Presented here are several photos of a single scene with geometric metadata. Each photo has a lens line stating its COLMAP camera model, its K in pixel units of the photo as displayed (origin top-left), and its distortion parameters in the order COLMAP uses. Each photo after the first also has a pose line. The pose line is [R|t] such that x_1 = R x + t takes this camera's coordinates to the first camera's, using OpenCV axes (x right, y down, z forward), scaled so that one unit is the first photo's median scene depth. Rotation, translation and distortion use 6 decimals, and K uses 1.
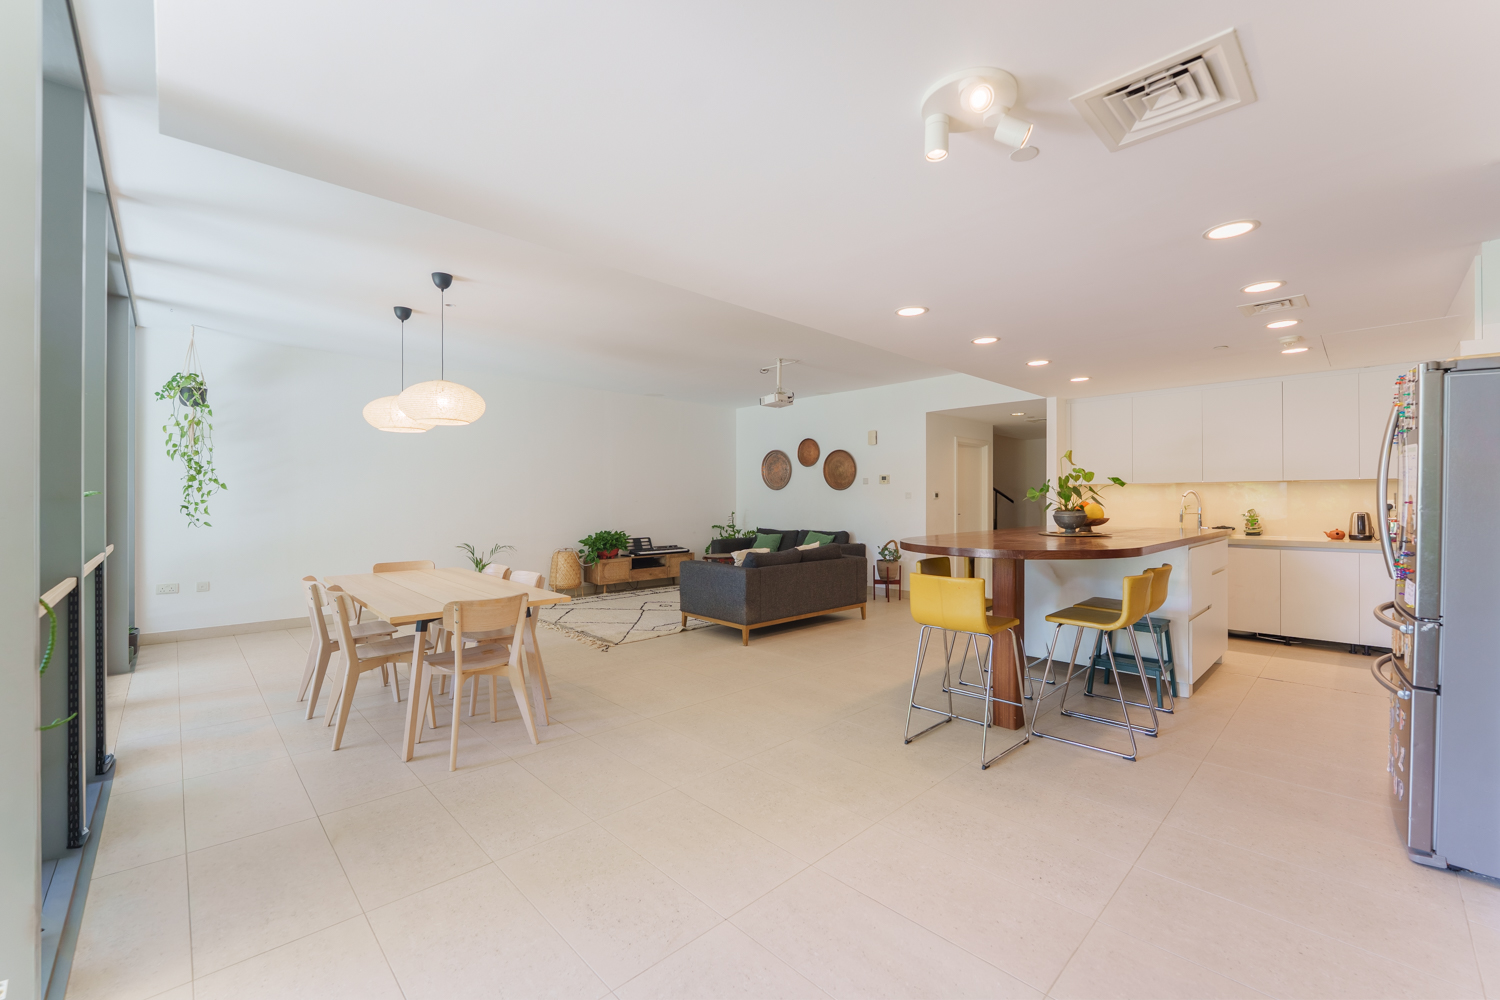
lens RADIAL K [[606.0, 0, 748.5], [0, 606.0, 499.6], [0, 0, 1]] dist [-0.009709, -0.000057]
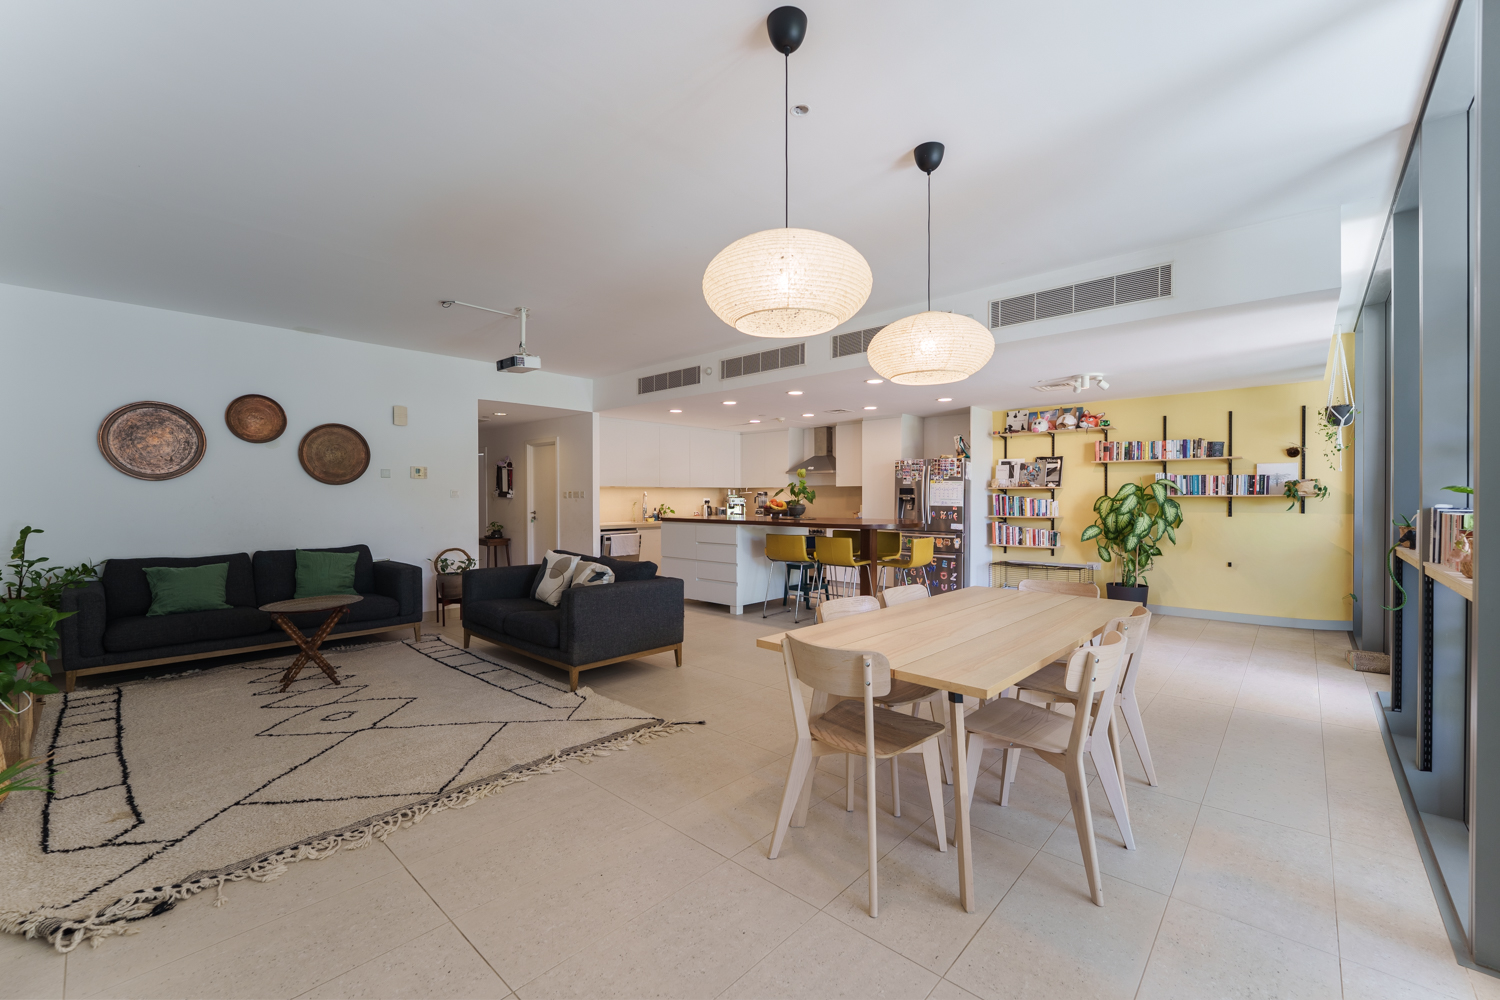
lens RADIAL K [[606.0, 0, 748.4], [0, 606.0, 503.4], [0, 0, 1]] dist [-0.009709, -0.000057]
pose [[-0.068587, -0.008375, 0.997610, -0.559493], [0.000764, 0.999964, 0.008448, -0.000079], [-0.997645, 0.001342, -0.068578, 0.607335]]
